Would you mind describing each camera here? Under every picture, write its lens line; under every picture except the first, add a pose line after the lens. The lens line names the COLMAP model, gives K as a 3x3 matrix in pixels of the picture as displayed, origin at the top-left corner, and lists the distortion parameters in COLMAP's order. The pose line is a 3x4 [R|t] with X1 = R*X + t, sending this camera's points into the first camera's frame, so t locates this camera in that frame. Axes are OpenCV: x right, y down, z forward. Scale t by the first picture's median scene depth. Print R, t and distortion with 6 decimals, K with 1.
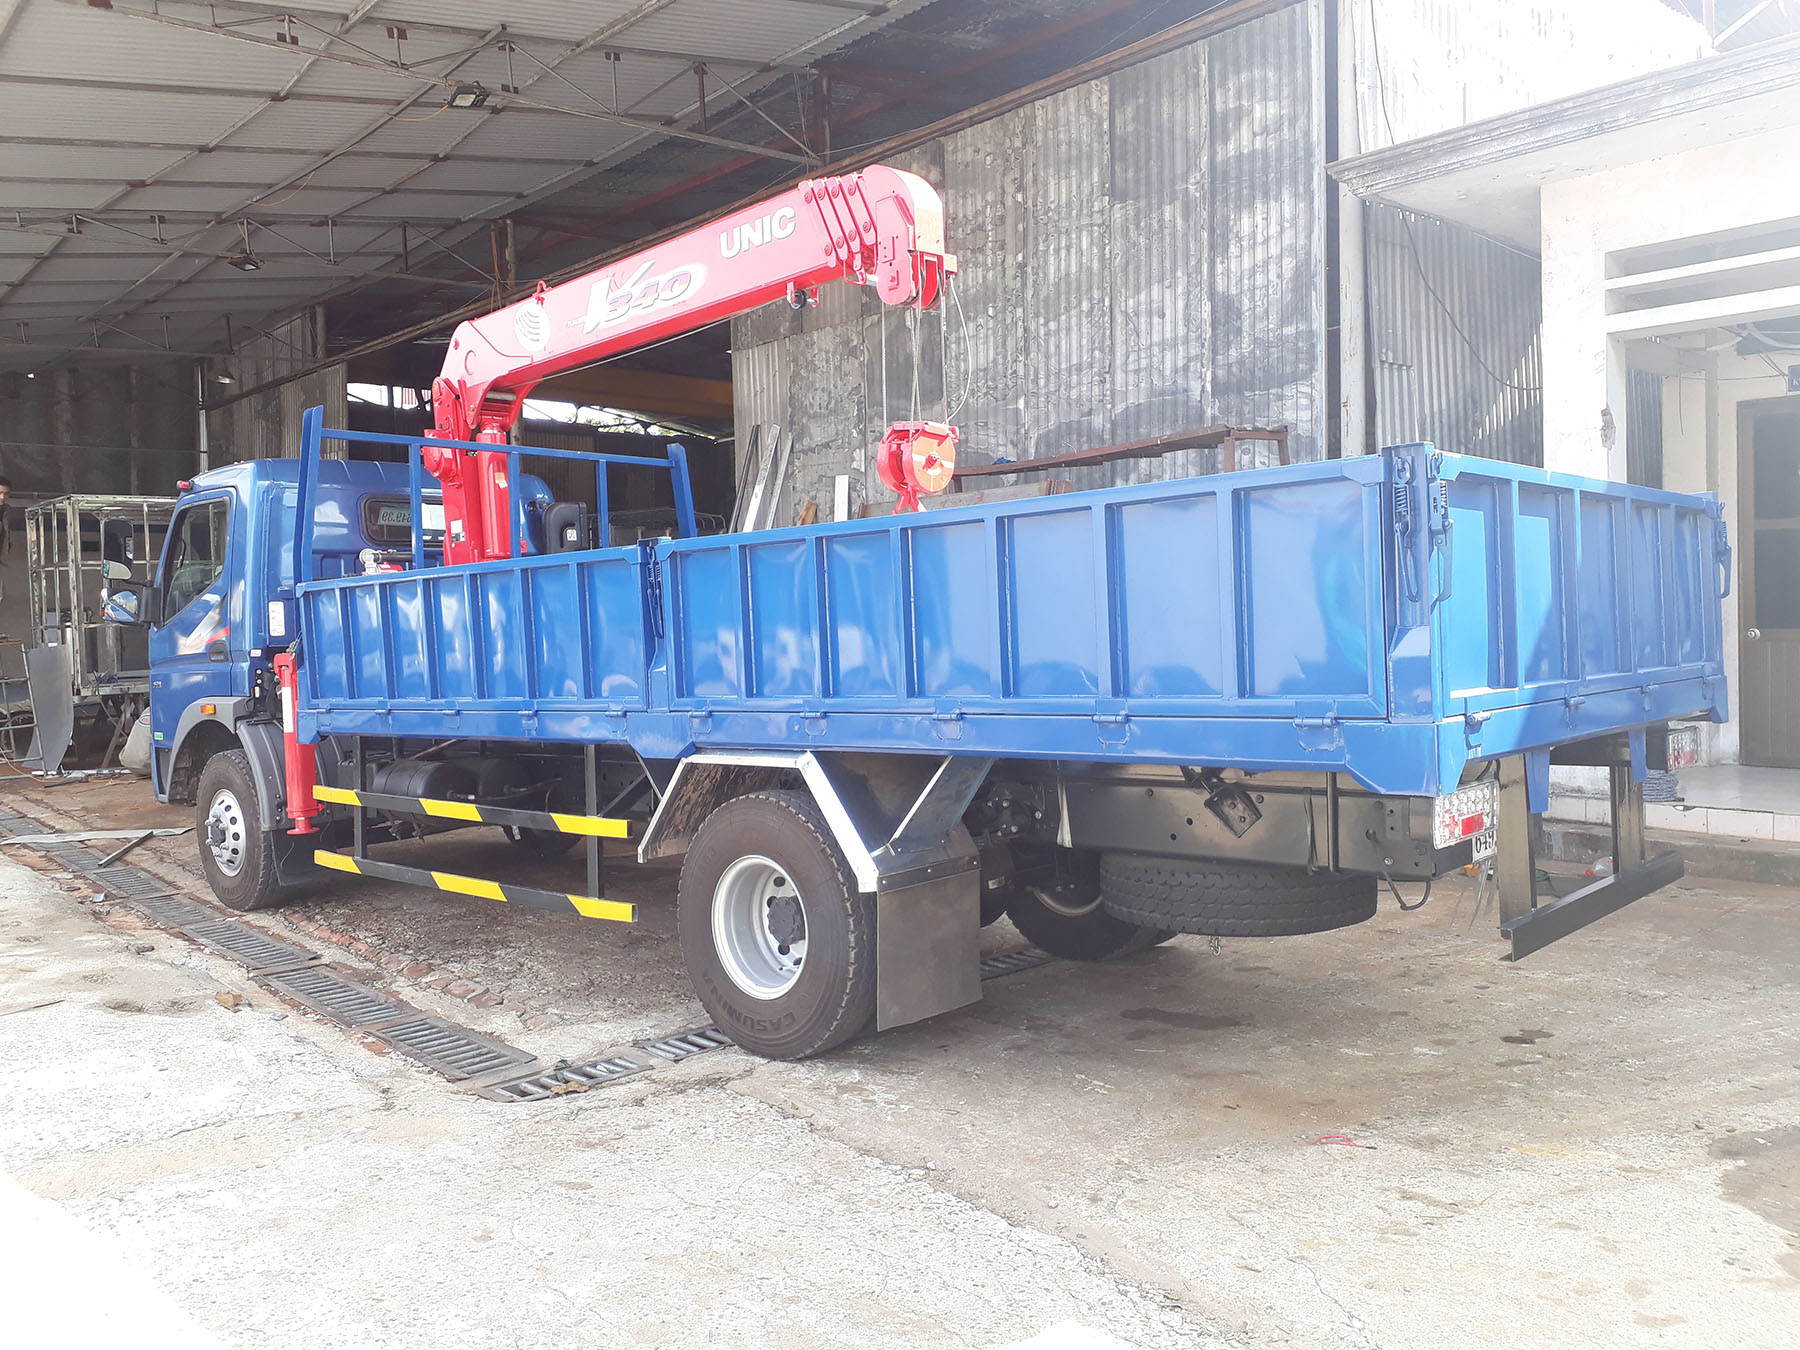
lens RADIAL K [[1440.8, 0, 897.2], [0, 1440.8, 666.8], [0, 0, 1]] dist [-0.008308, 0.002827]
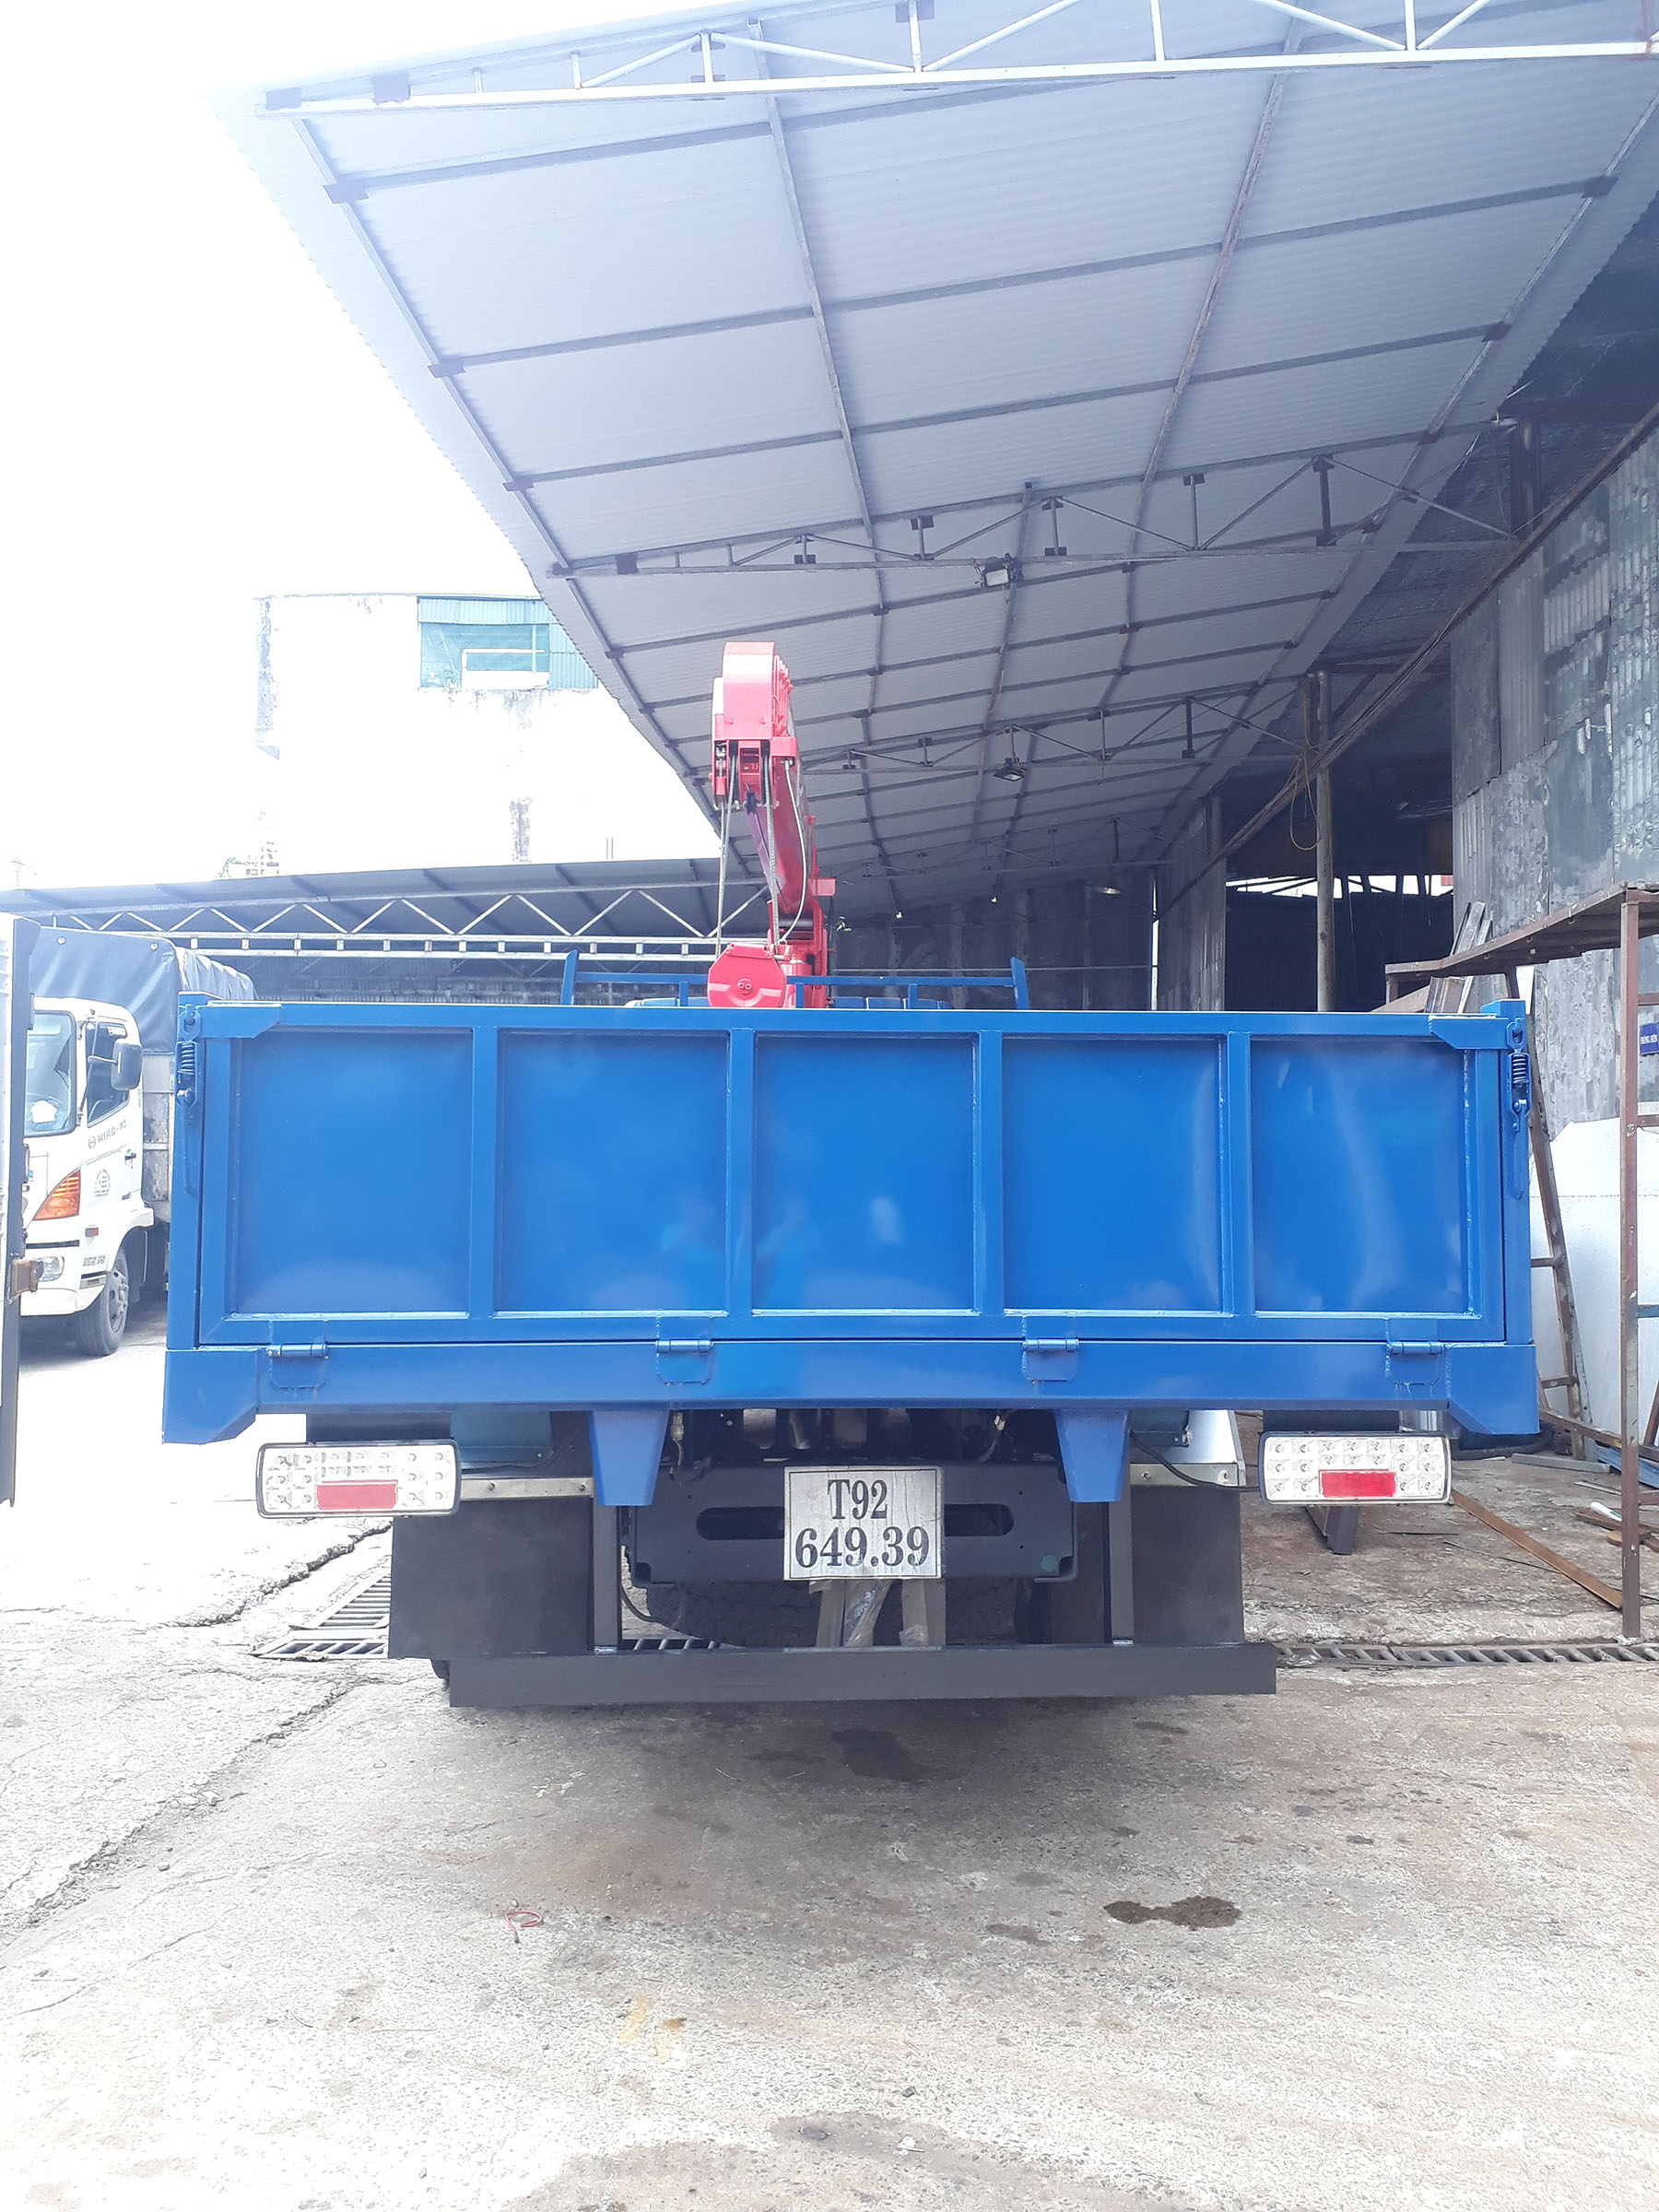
lens RADIAL K [[1770.6, 0, 832.7], [0, 1770.6, 1124.1], [0, 0, 1]] dist [-0.008308, 0.002827]
pose [[0.724148, 0.003700, -0.689635, 0.746502], [-0.035742, 0.998843, -0.032171, -0.037968], [0.688718, 0.047946, 0.723442, 0.313145]]
